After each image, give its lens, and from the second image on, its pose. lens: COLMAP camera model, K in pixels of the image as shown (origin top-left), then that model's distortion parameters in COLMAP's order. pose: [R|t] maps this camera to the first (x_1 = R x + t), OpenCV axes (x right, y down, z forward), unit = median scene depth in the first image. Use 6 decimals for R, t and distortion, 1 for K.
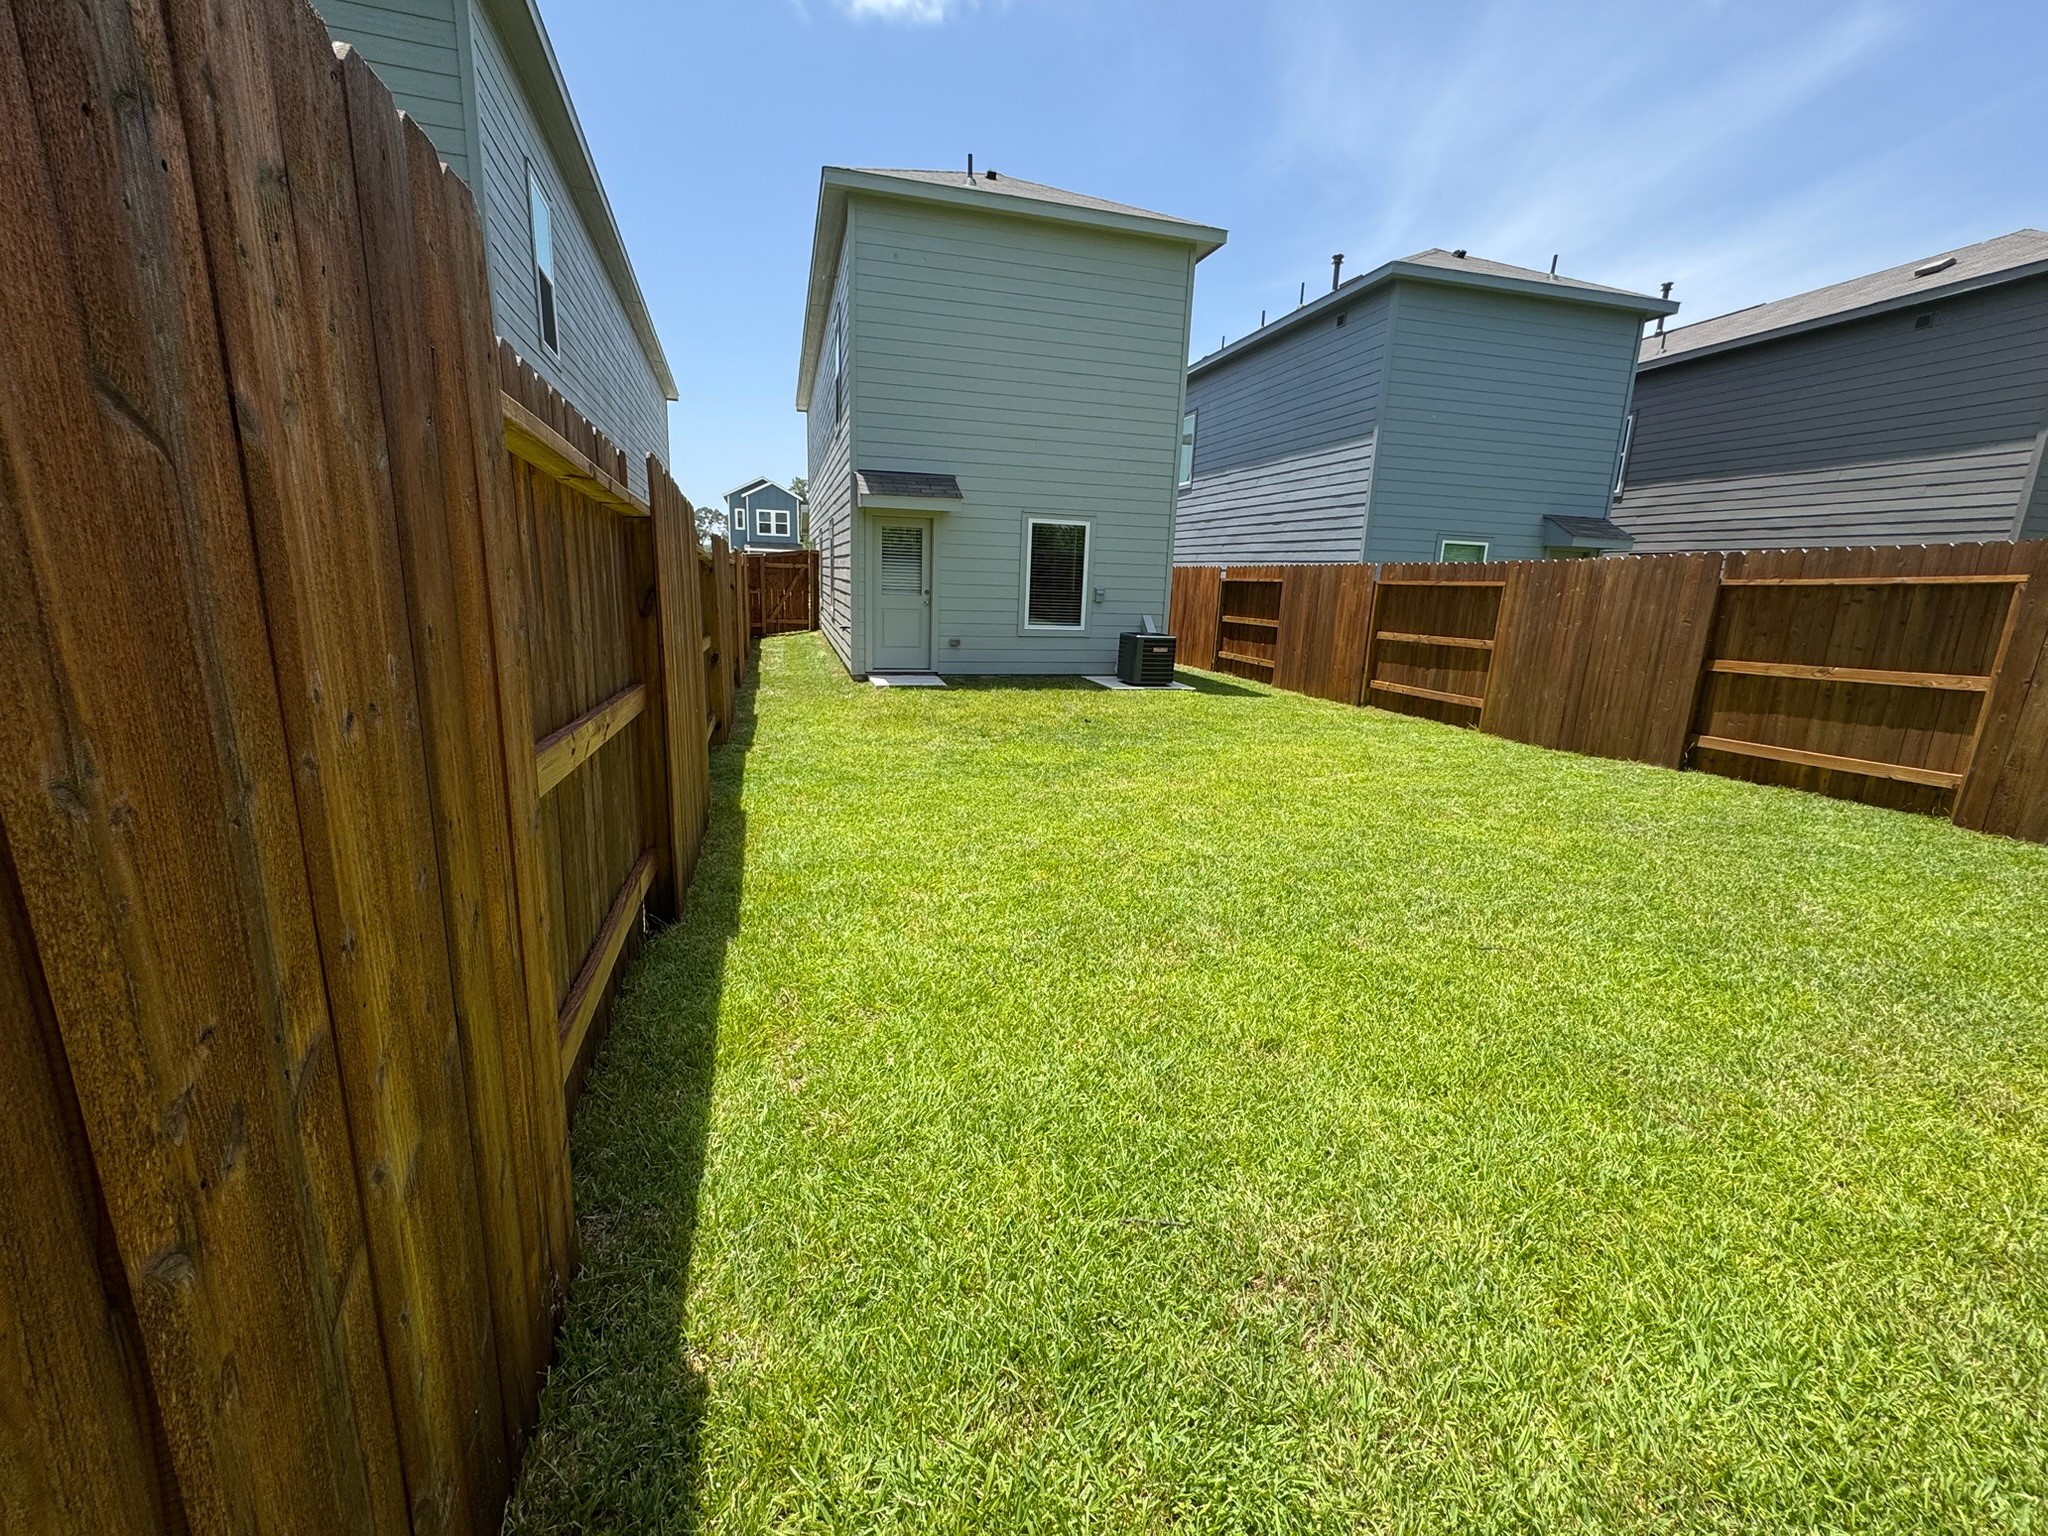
lens RADIAL K [[824.5, 0, 1018.0], [0, 824.5, 771.6], [0, 0, 1]] dist [0.001966, 0.000159]
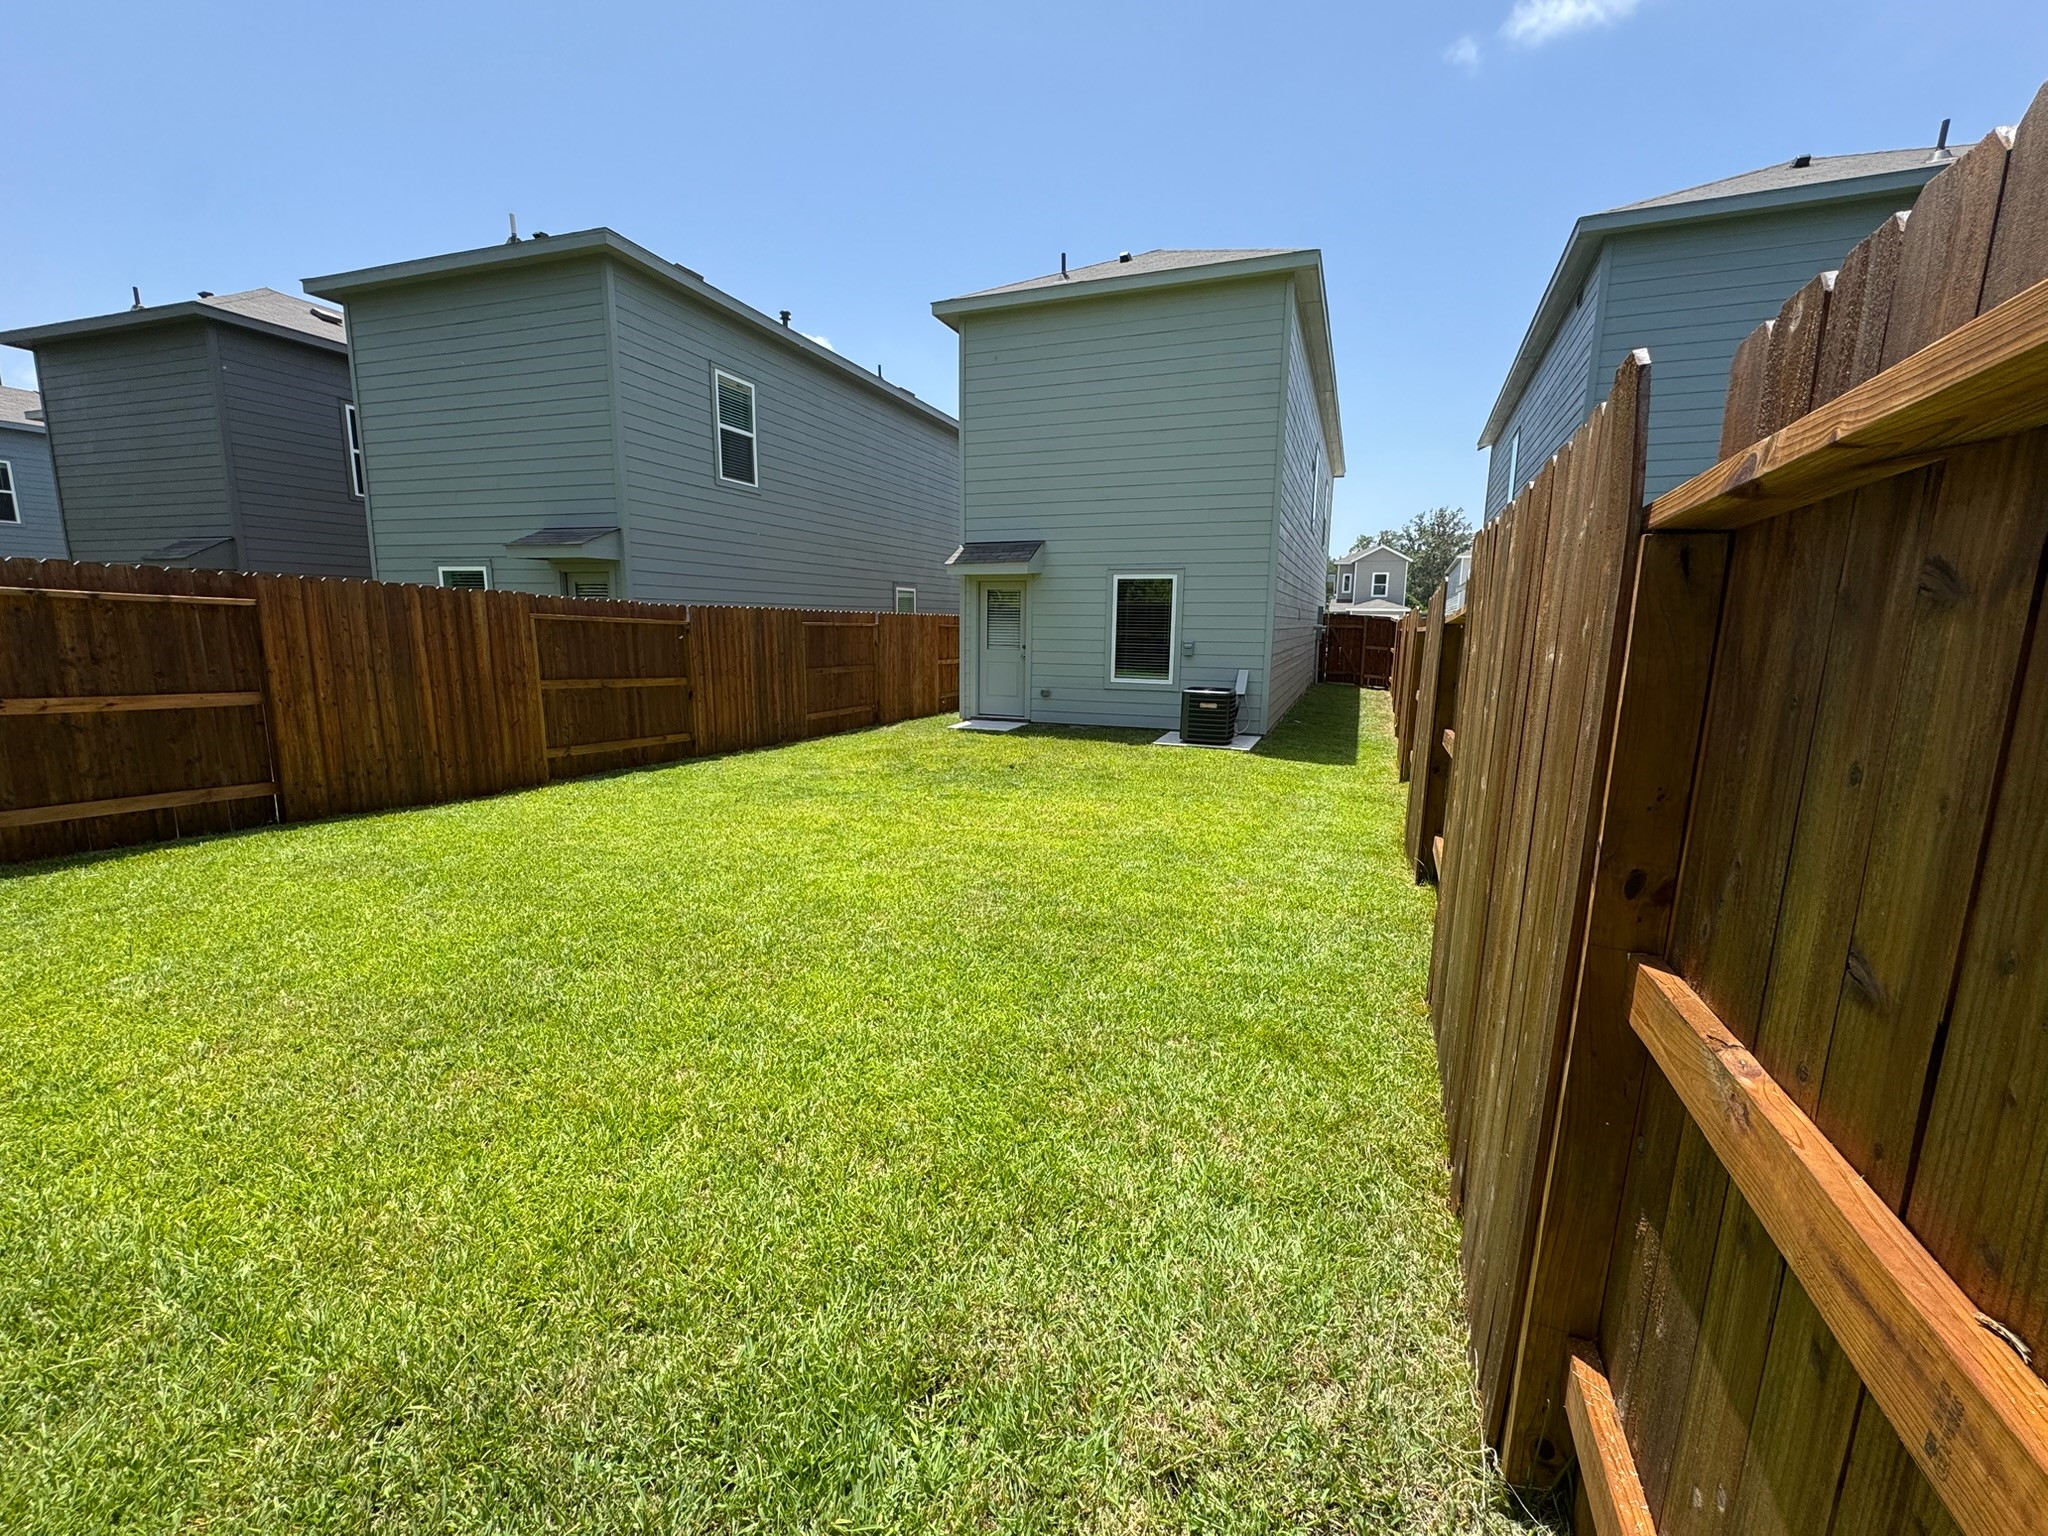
lens RADIAL K [[824.5, 0, 1023.8], [0, 824.5, 773.4], [0, 0, 1]] dist [0.001966, 0.000159]
pose [[0.809696, 0.081582, -0.581151, 0.531213], [-0.119929, 0.992394, -0.027780, -0.019606], [0.574465, 0.092191, 0.813321, 0.121458]]
